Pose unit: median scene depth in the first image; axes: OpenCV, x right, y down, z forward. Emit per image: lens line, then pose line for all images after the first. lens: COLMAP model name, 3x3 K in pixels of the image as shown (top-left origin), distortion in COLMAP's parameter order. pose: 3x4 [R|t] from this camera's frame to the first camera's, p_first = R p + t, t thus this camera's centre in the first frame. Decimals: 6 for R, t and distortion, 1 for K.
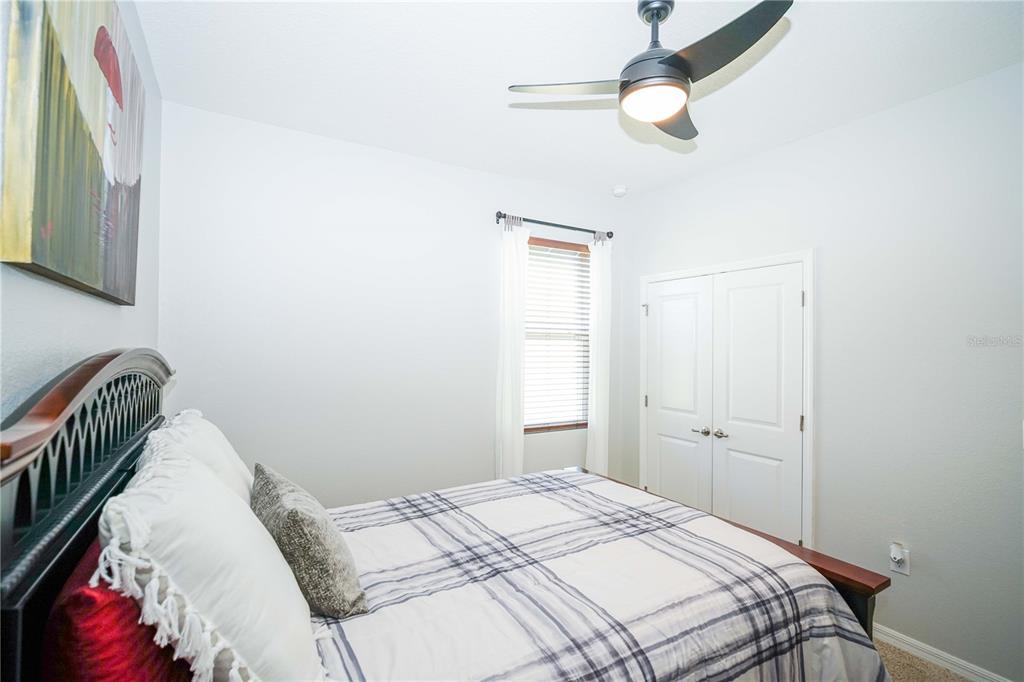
lens RADIAL K [[473.9, 0, 512.2], [0, 473.9, 340.2], [0, 0, 1]] dist [-0.001152, -0.004101]
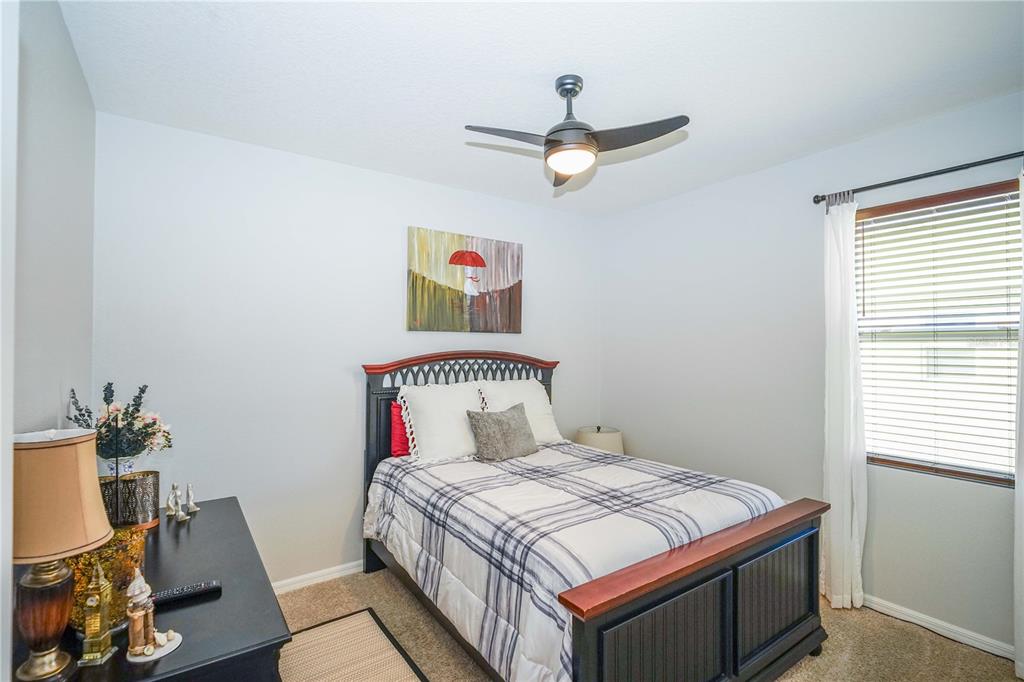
lens RADIAL K [[473.9, 0, 511.1], [0, 473.9, 341.7], [0, 0, 1]] dist [-0.001152, -0.004101]
pose [[0.064703, -0.022042, -0.997661, 1.180084], [0.007644, 0.999738, -0.021592, 0.016998], [0.997875, -0.006229, 0.064855, 0.570313]]
